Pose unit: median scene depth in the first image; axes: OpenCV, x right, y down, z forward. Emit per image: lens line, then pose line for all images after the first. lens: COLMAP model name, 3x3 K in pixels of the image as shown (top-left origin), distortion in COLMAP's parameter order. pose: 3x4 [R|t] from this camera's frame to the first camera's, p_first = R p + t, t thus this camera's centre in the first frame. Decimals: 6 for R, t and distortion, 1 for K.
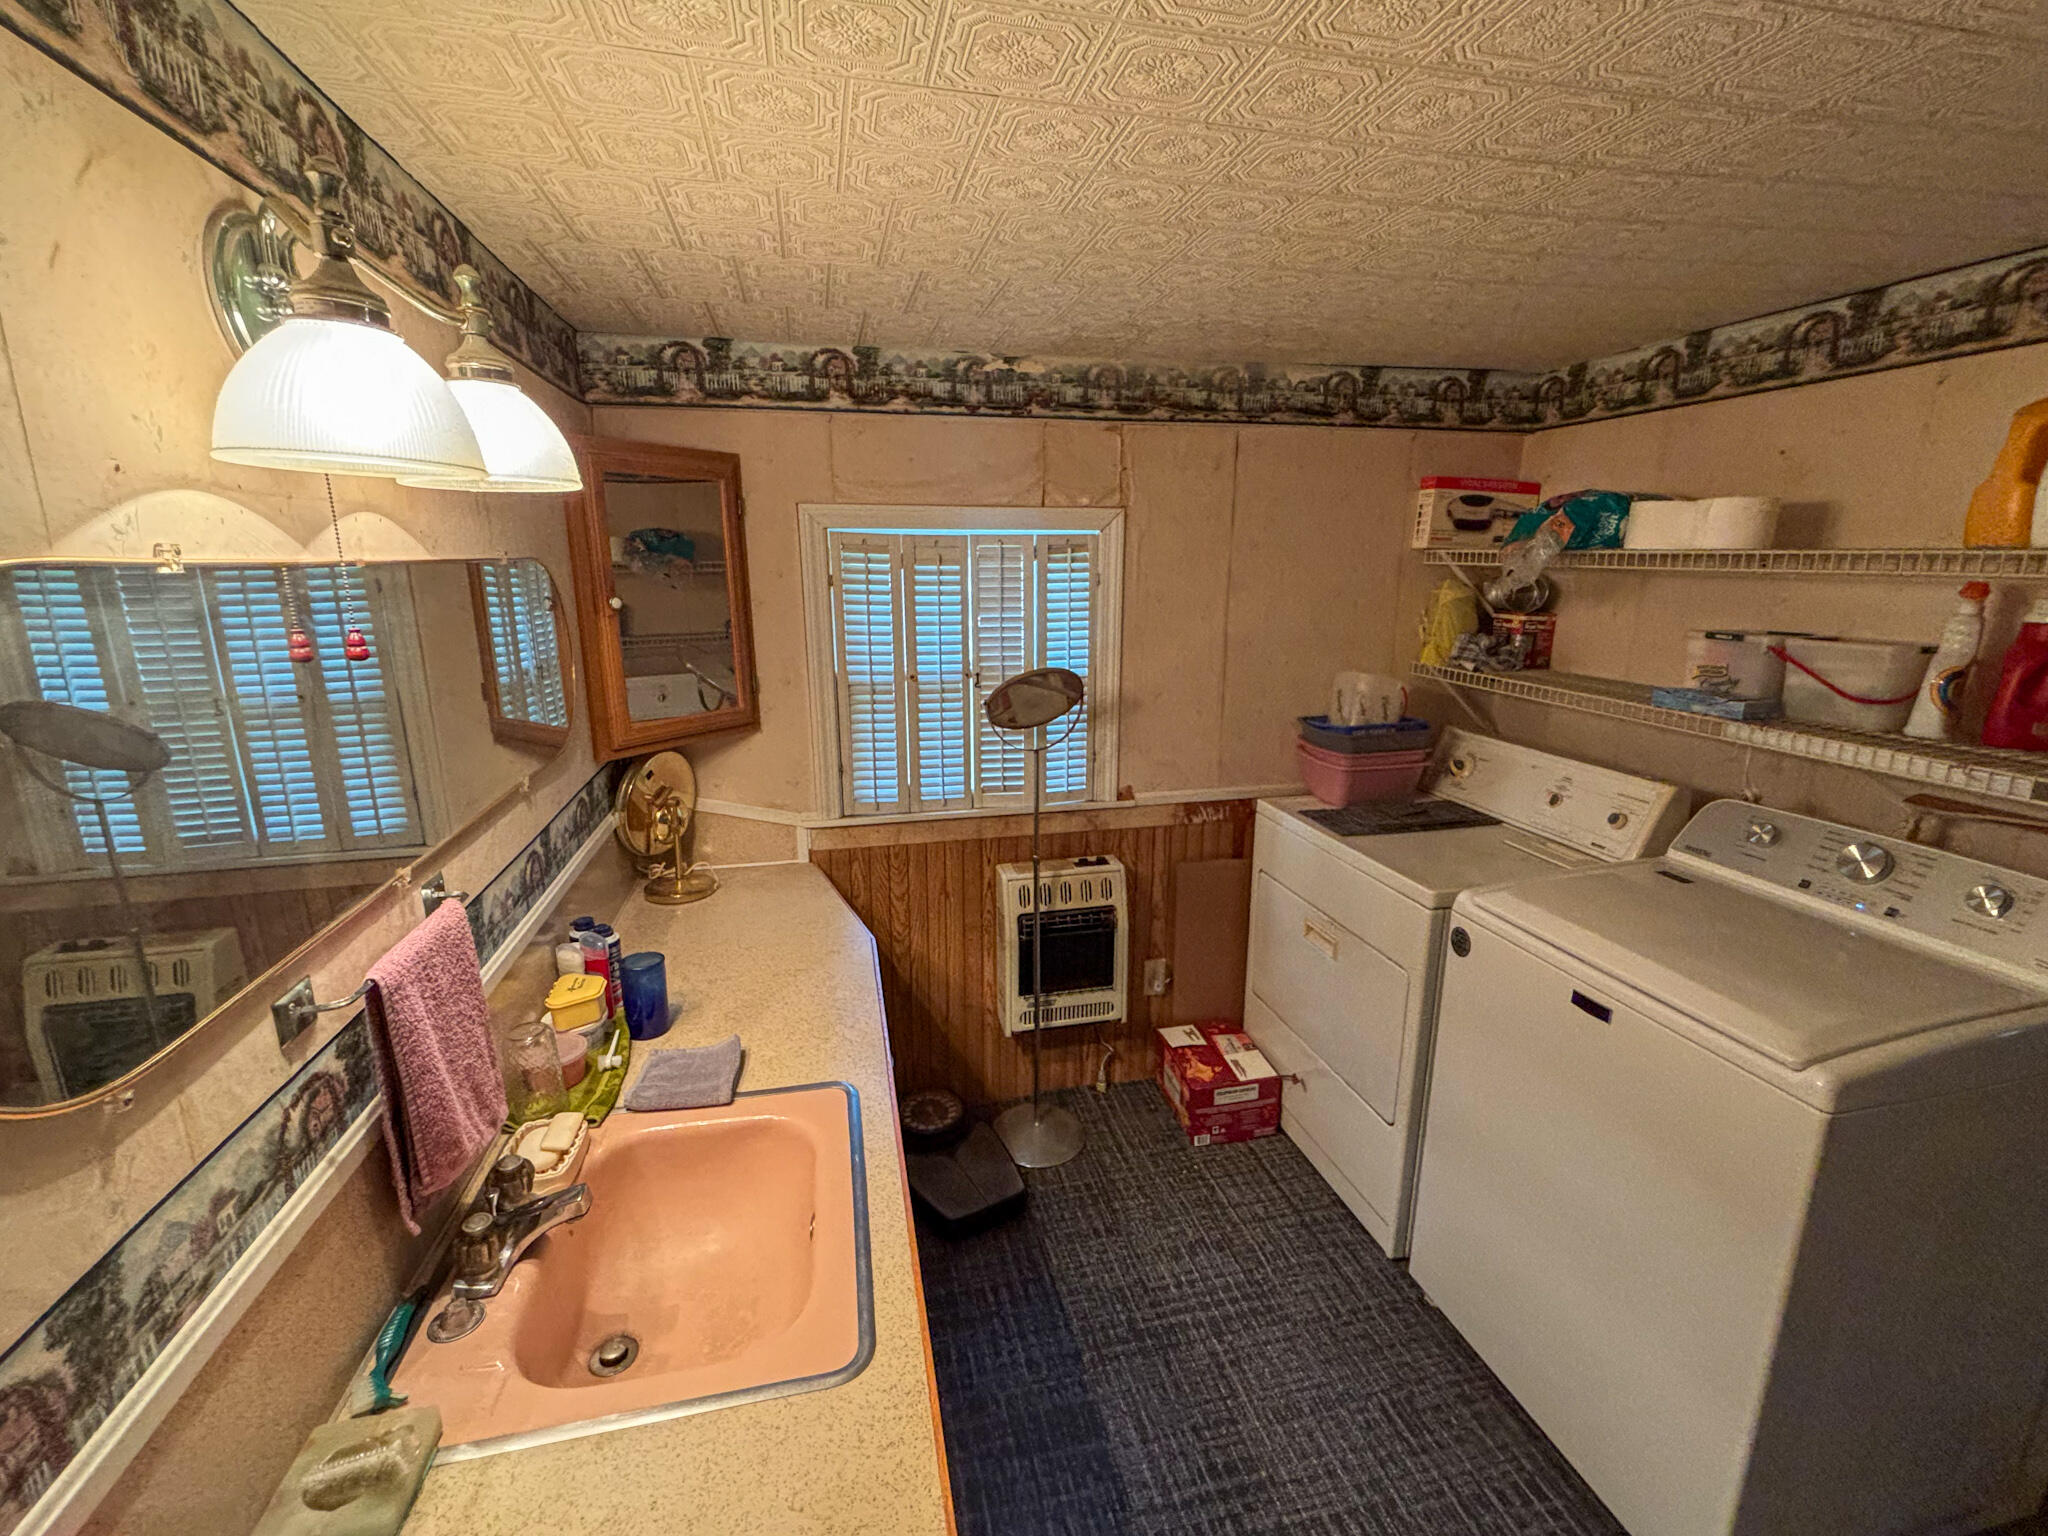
lens RADIAL K [[873.1, 0, 982.0], [0, 873.1, 767.1], [0, 0, 1]] dist [0.034720, -0.023479]
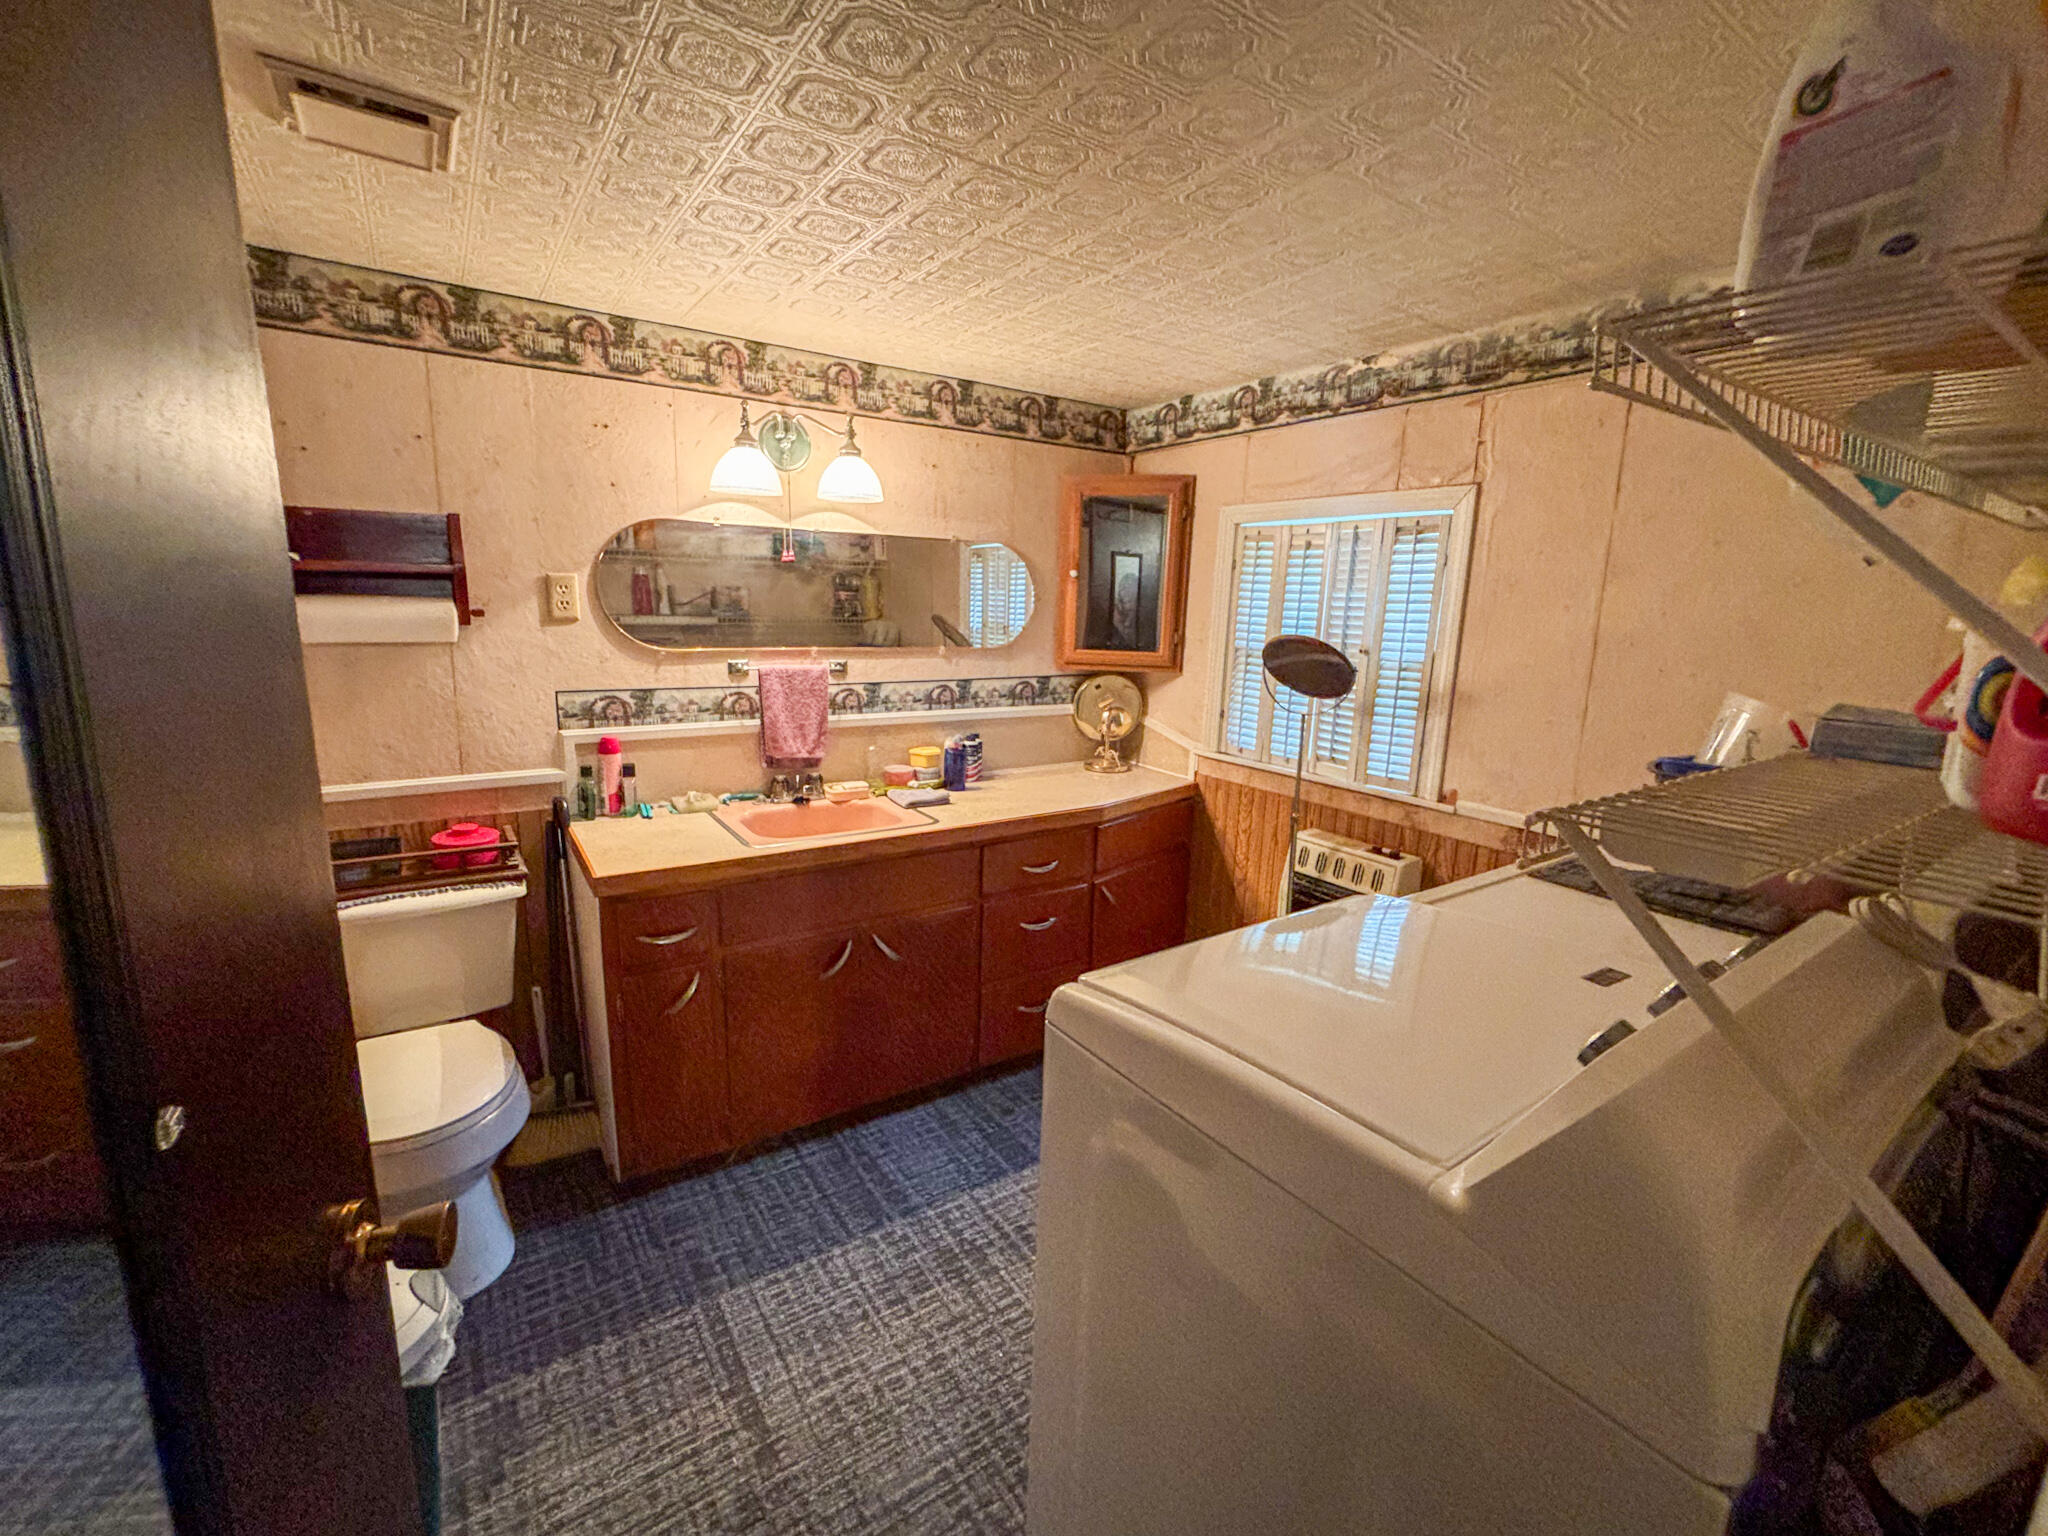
lens RADIAL K [[829.8, 0, 1020.6], [0, 829.8, 764.9], [0, 0, 1]] dist [0.000221, -0.000231]
pose [[0.385104, 0.202149, -0.900461, 0.886945], [-0.245578, 0.962982, 0.111158, 0.012831], [0.889599, 0.178327, 0.420492, 0.268555]]
